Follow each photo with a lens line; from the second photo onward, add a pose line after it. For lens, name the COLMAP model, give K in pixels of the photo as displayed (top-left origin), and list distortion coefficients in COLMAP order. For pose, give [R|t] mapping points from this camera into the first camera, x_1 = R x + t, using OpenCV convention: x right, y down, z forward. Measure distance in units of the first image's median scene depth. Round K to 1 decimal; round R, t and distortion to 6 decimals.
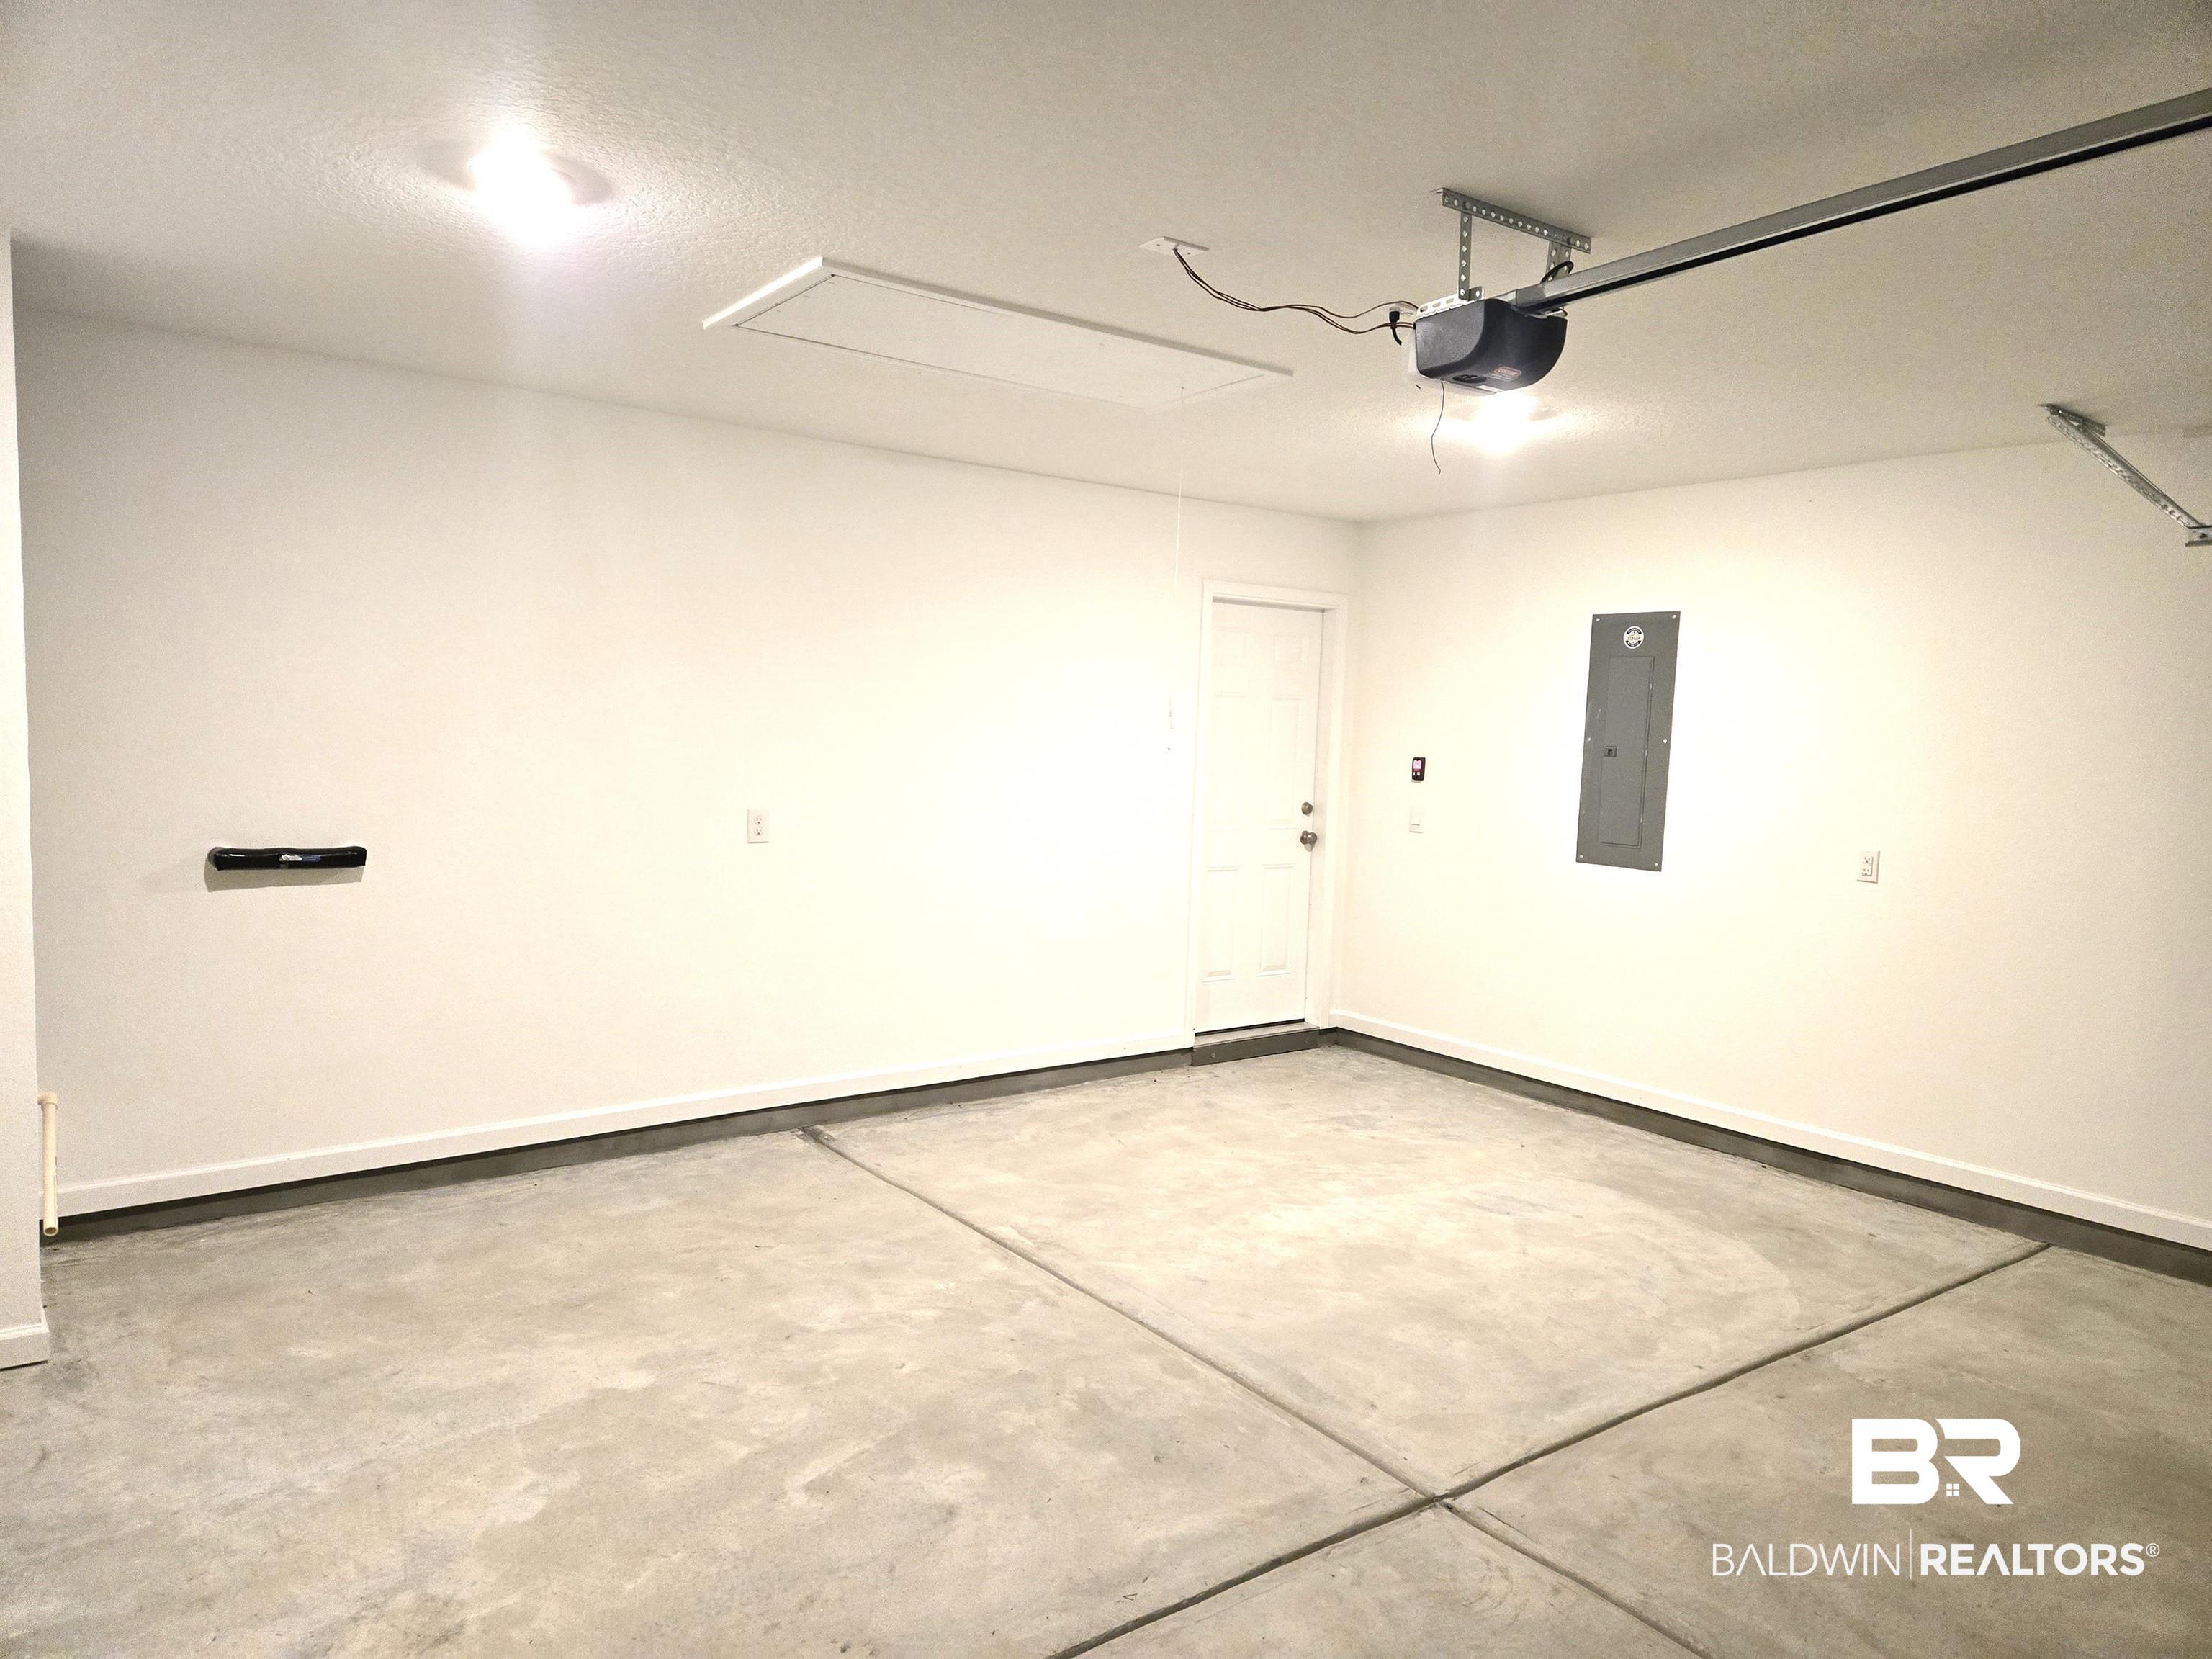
lens RADIAL K [[1469.2, 0, 1113.9], [0, 1469.2, 845.3], [0, 0, 1]] dist [0.073426, -0.062196]
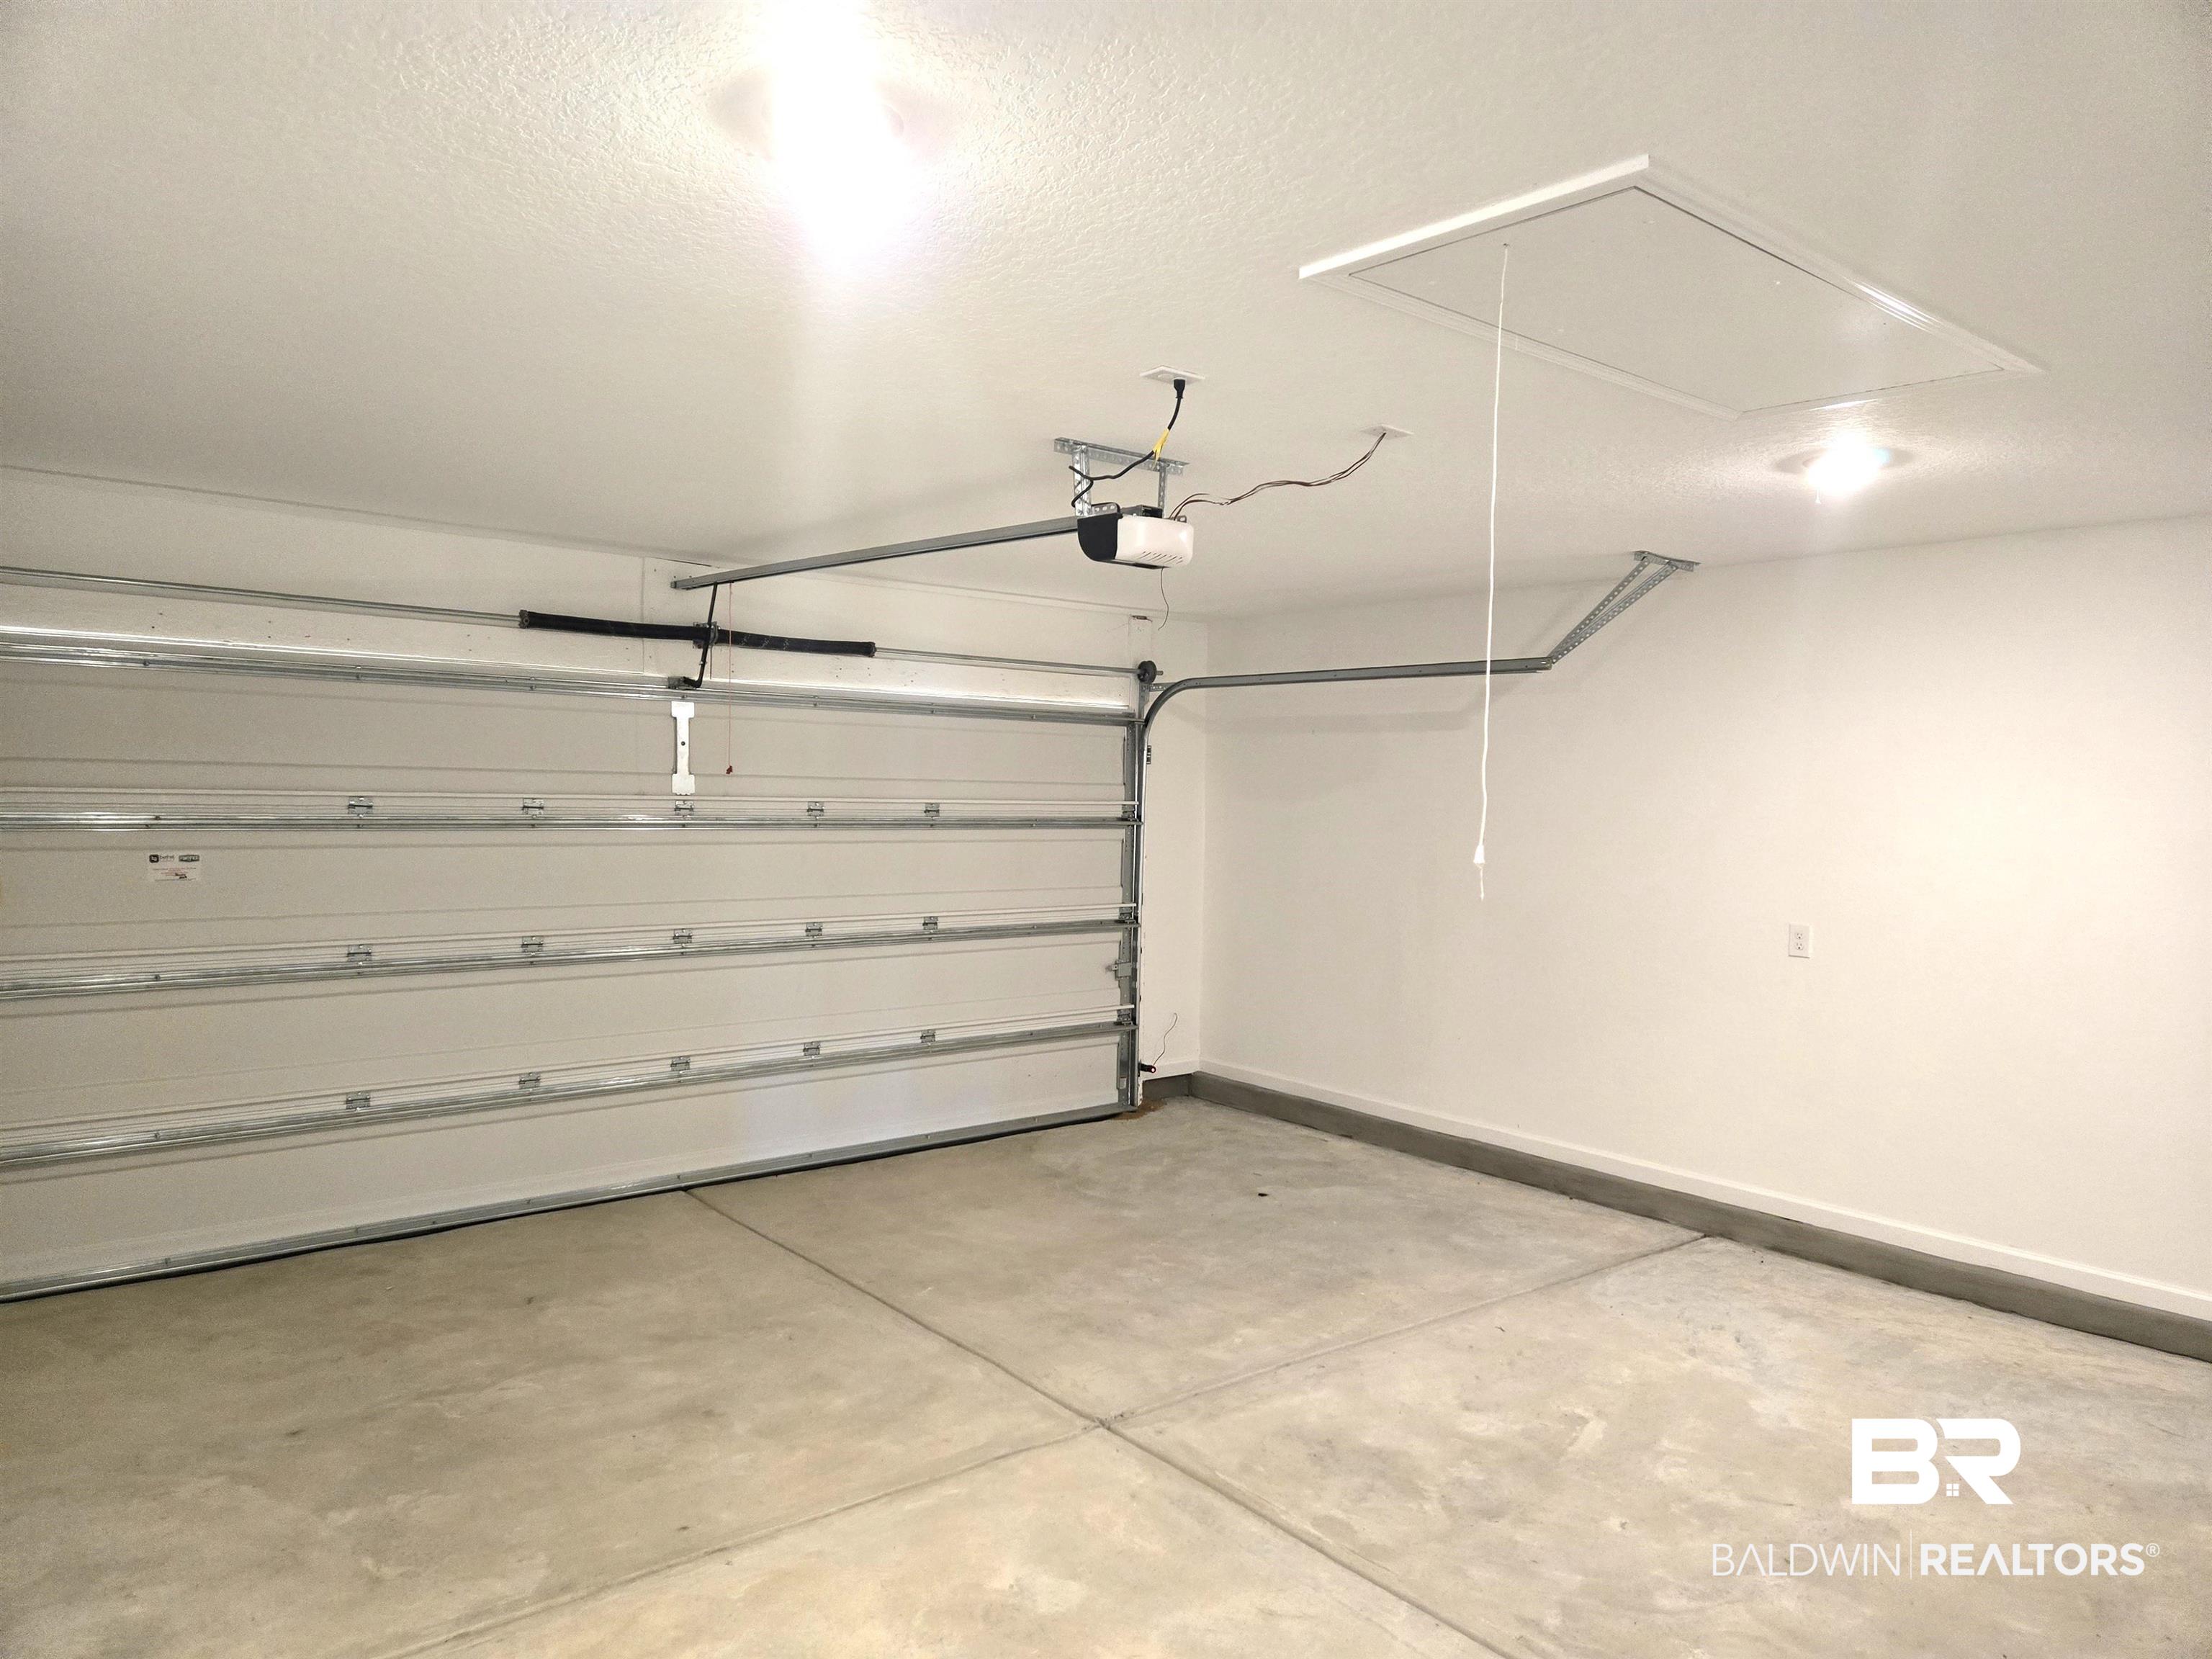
lens RADIAL K [[1469.2, 0, 1113.9], [0, 1469.2, 845.3], [0, 0, 1]] dist [0.073426, -0.062196]
pose [[-0.998017, -0.056338, -0.028072, 0.241255], [-0.059416, 0.990420, 0.124654, -0.185863], [0.020780, 0.126074, -0.991803, 1.947638]]
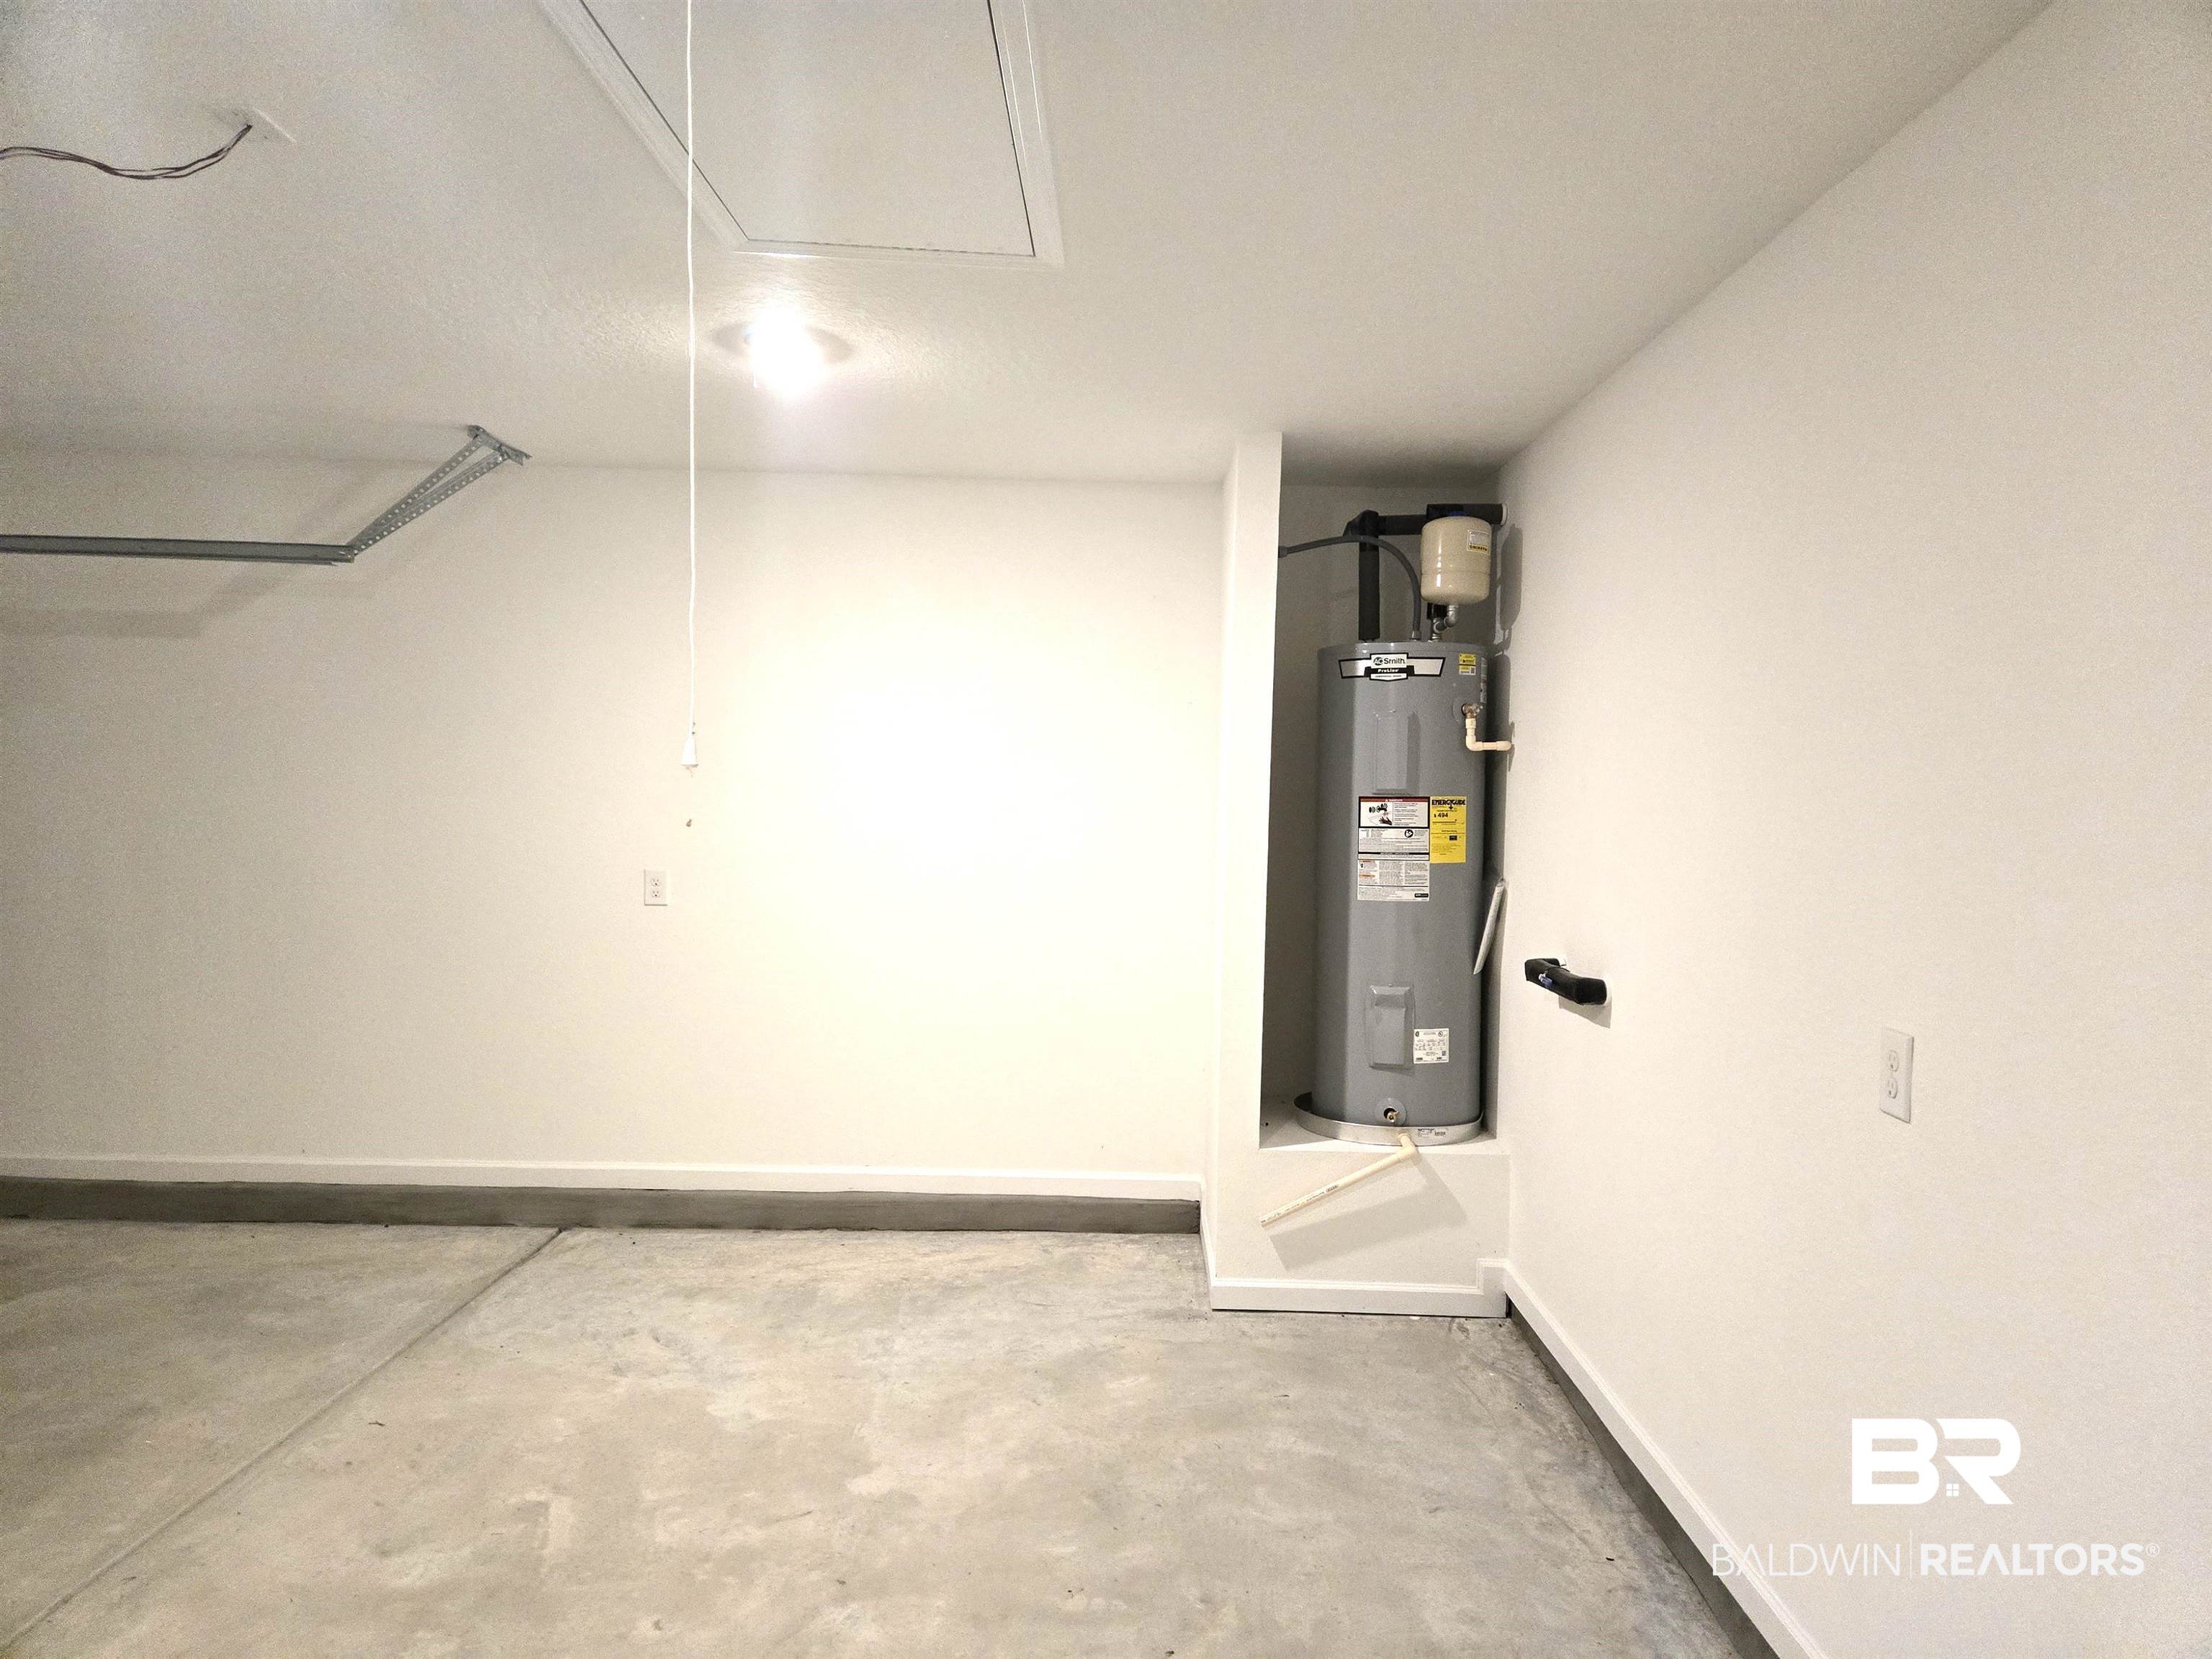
lens RADIAL K [[1469.2, 0, 1113.9], [0, 1469.2, 845.3], [0, 0, 1]] dist [0.073426, -0.062196]
pose [[-0.620410, -0.013535, -0.784161, 0.323025], [-0.109119, 0.991616, 0.069216, -0.122069], [0.776650, 0.128509, -0.616685, 1.646335]]
